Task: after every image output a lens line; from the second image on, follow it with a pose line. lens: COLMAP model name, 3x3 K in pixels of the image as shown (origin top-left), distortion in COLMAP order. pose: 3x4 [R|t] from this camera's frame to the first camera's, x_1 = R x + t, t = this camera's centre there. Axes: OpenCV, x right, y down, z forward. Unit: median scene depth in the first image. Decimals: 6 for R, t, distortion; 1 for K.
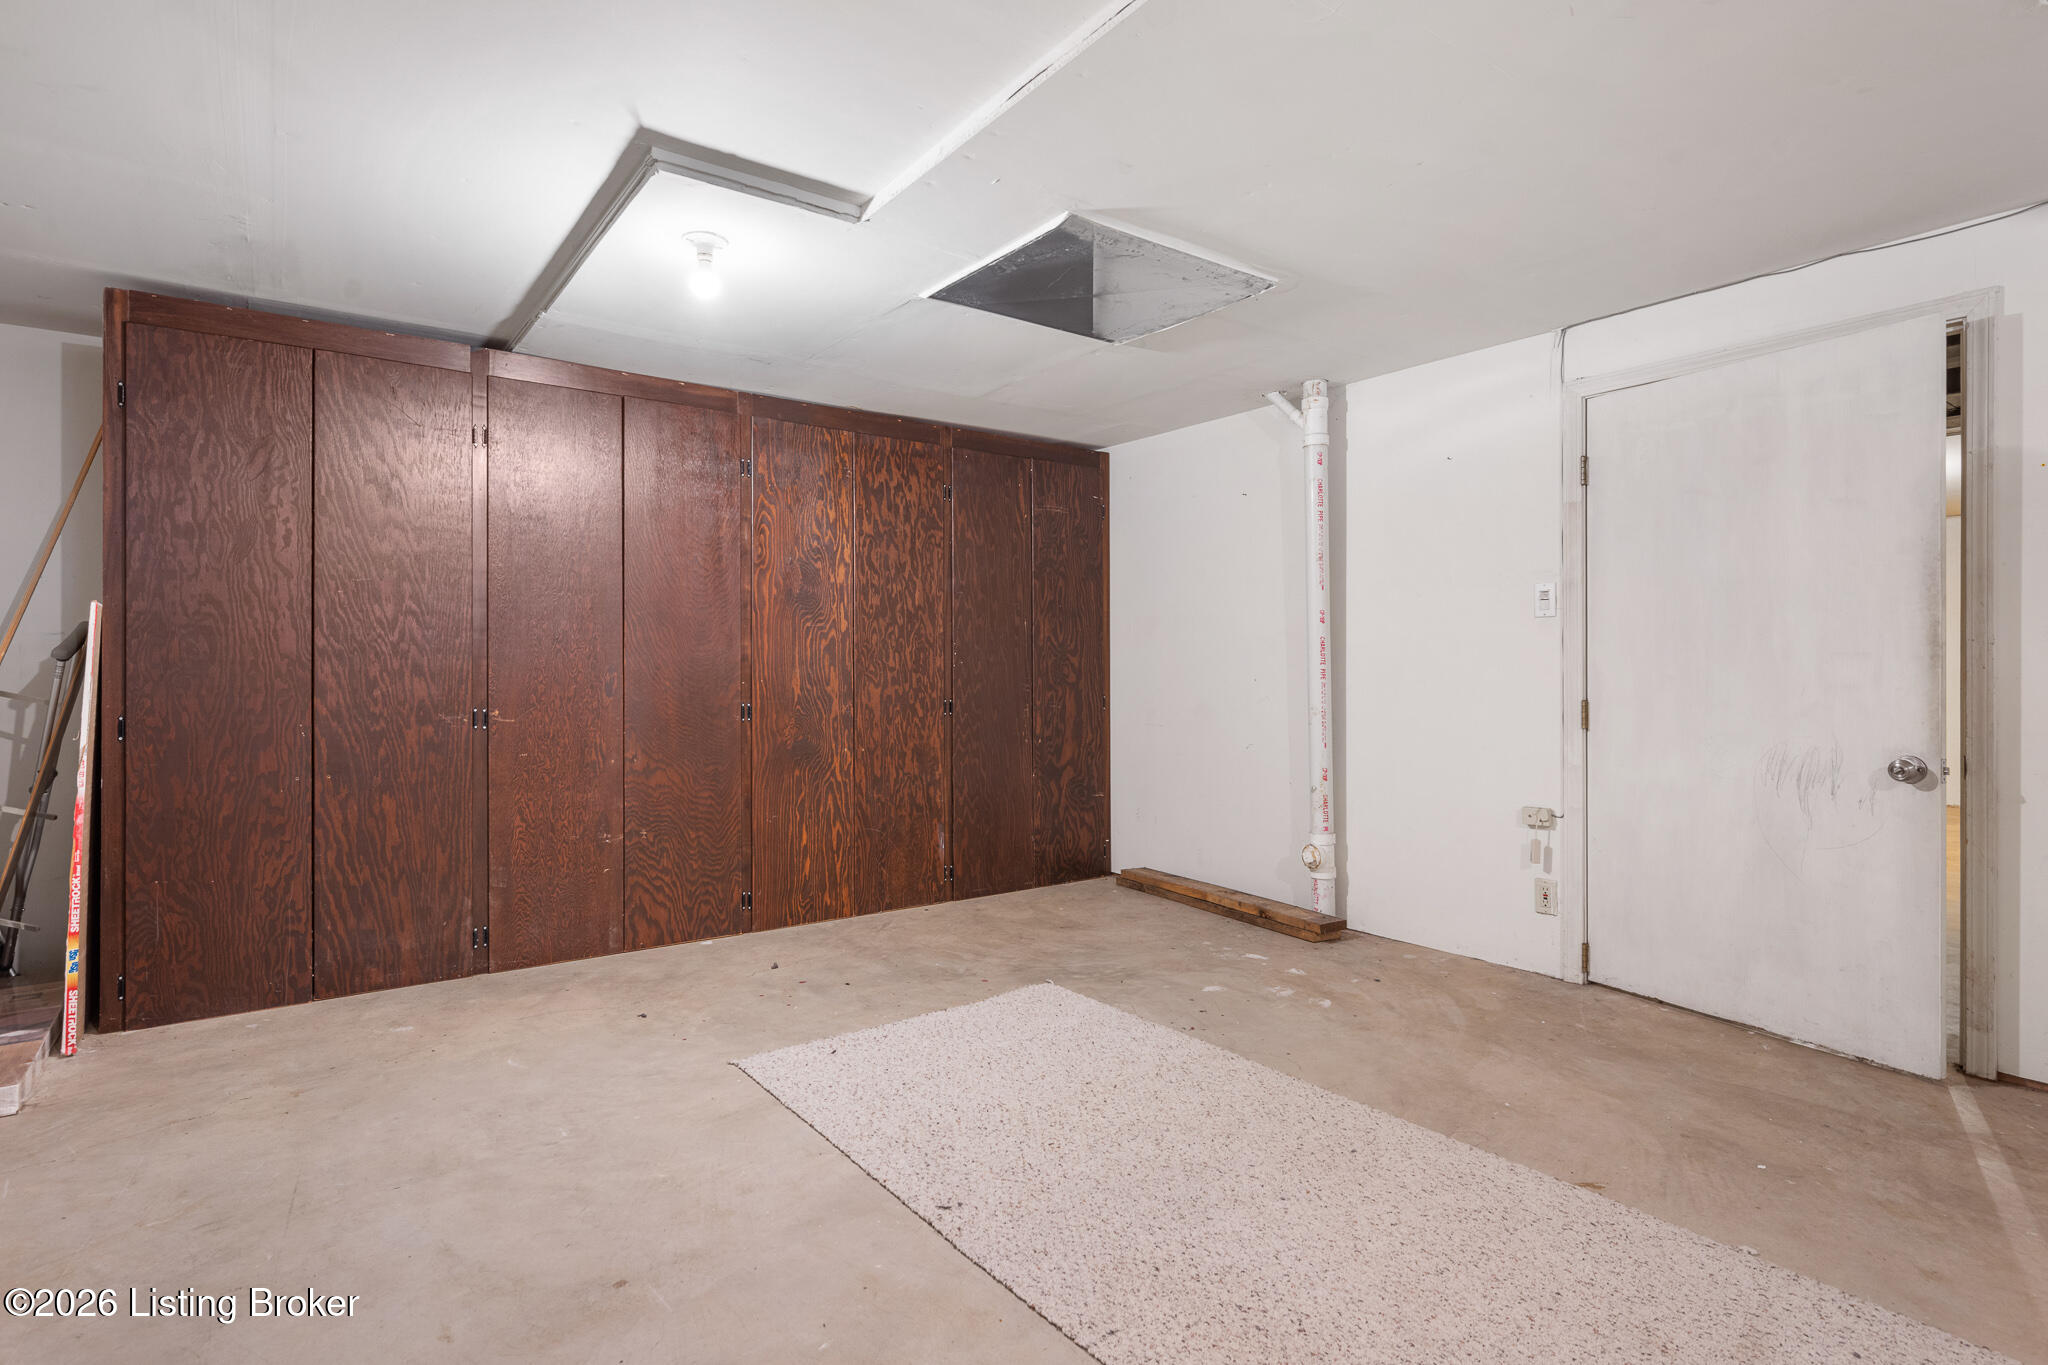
lens RADIAL K [[1006.0, 0, 1020.5], [0, 1006.0, 670.9], [0, 0, 1]] dist [-0.005490, 0.001049]
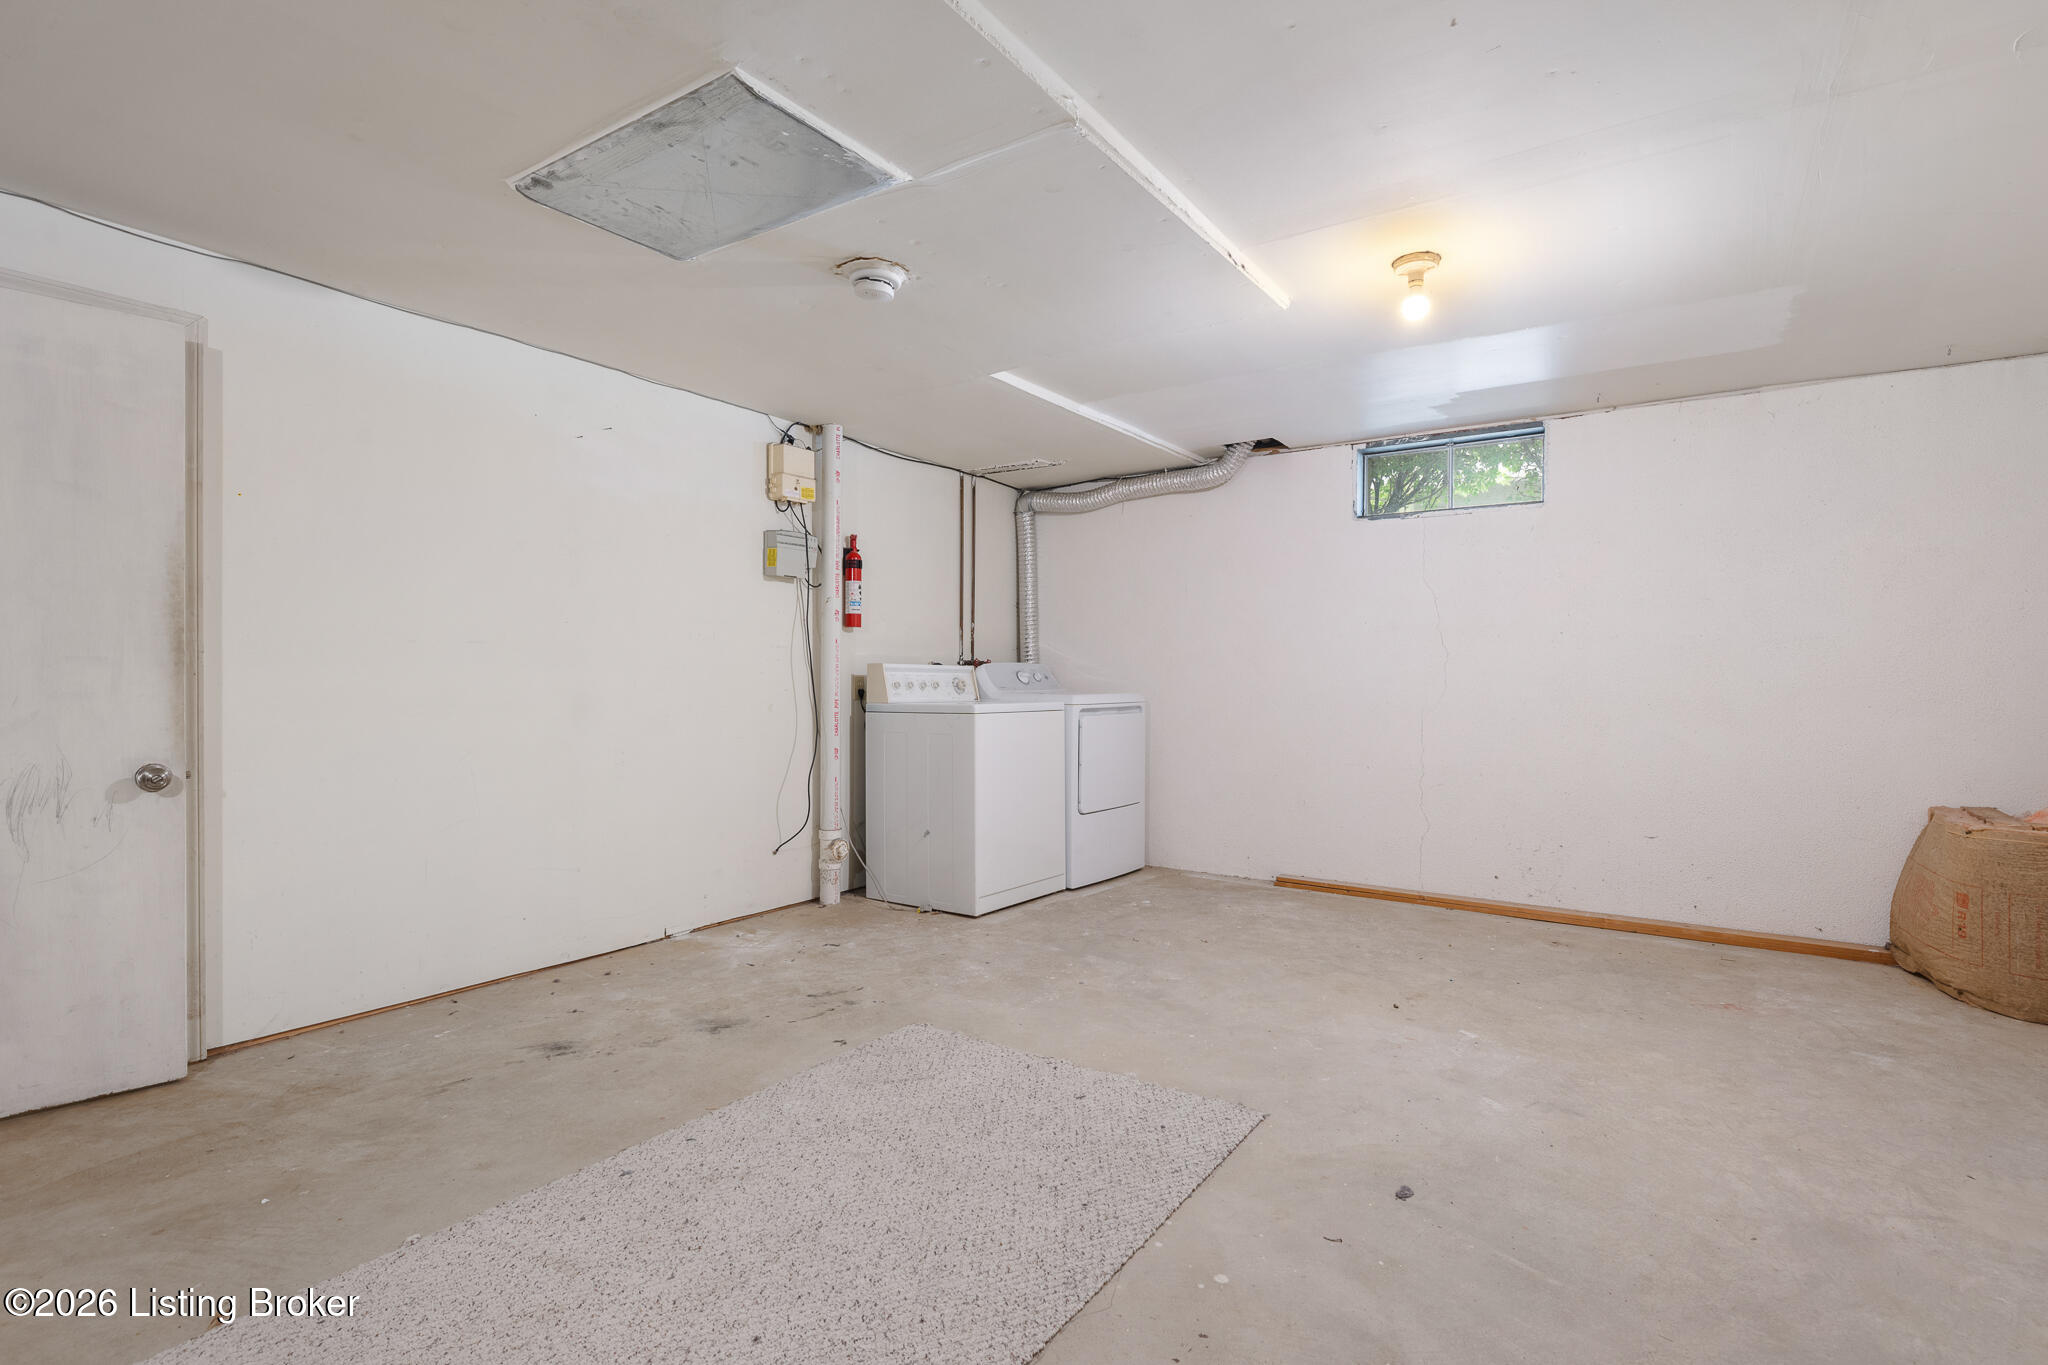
lens RADIAL K [[992.1, 0, 1021.3], [0, 992.1, 686.7], [0, 0, 1]] dist [-0.000147, 0.000071]
pose [[-0.325075, -0.011333, 0.945620, -0.313785], [-0.005846, 0.999933, 0.009975, -0.005370], [-0.945670, -0.002286, -0.325120, 0.521463]]
